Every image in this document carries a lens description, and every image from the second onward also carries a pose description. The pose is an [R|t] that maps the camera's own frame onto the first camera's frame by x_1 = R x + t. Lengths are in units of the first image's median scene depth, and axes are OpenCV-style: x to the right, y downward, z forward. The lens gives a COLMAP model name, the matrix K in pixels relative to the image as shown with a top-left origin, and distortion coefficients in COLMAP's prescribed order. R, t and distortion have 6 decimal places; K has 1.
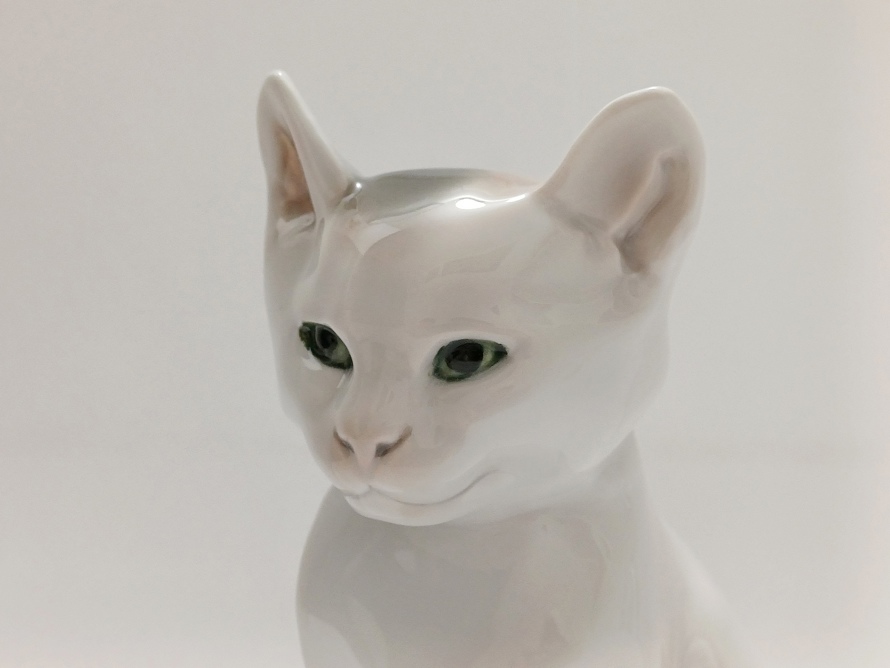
lens RADIAL K [[1290.1, 0, 446.4], [0, 1290.1, 334.5], [0, 0, 1]] dist [-0.006420, 0.000000]
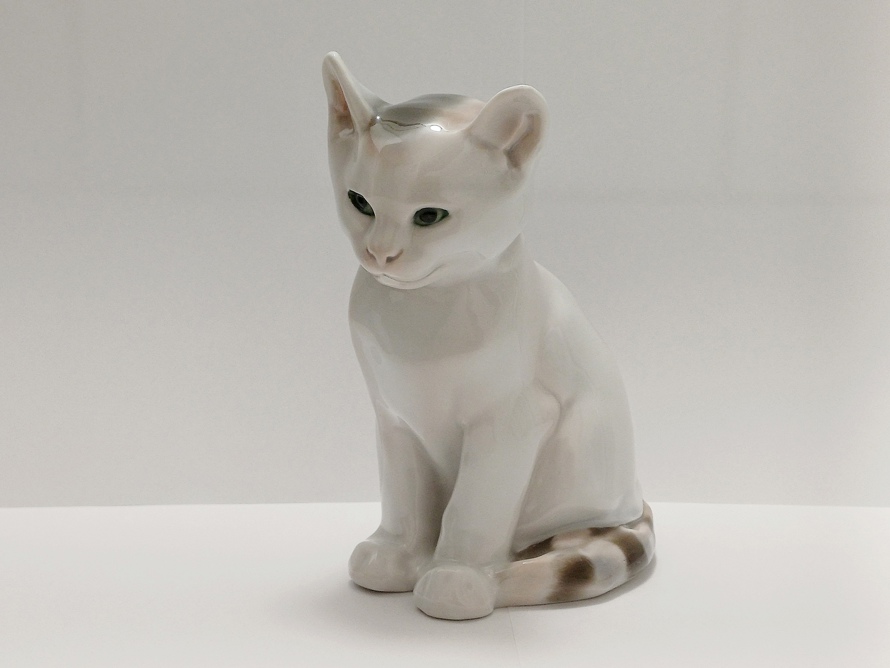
lens RADIAL K [[1290.1, 0, 443.1], [0, 1290.1, 327.2], [0, 0, 1]] dist [-0.006420, 0.000000]
pose [[0.999758, 0.004194, -0.021590, 0.080808], [0.002345, 0.955729, 0.294238, -0.406739], [0.021869, -0.294218, 0.955488, -1.005548]]
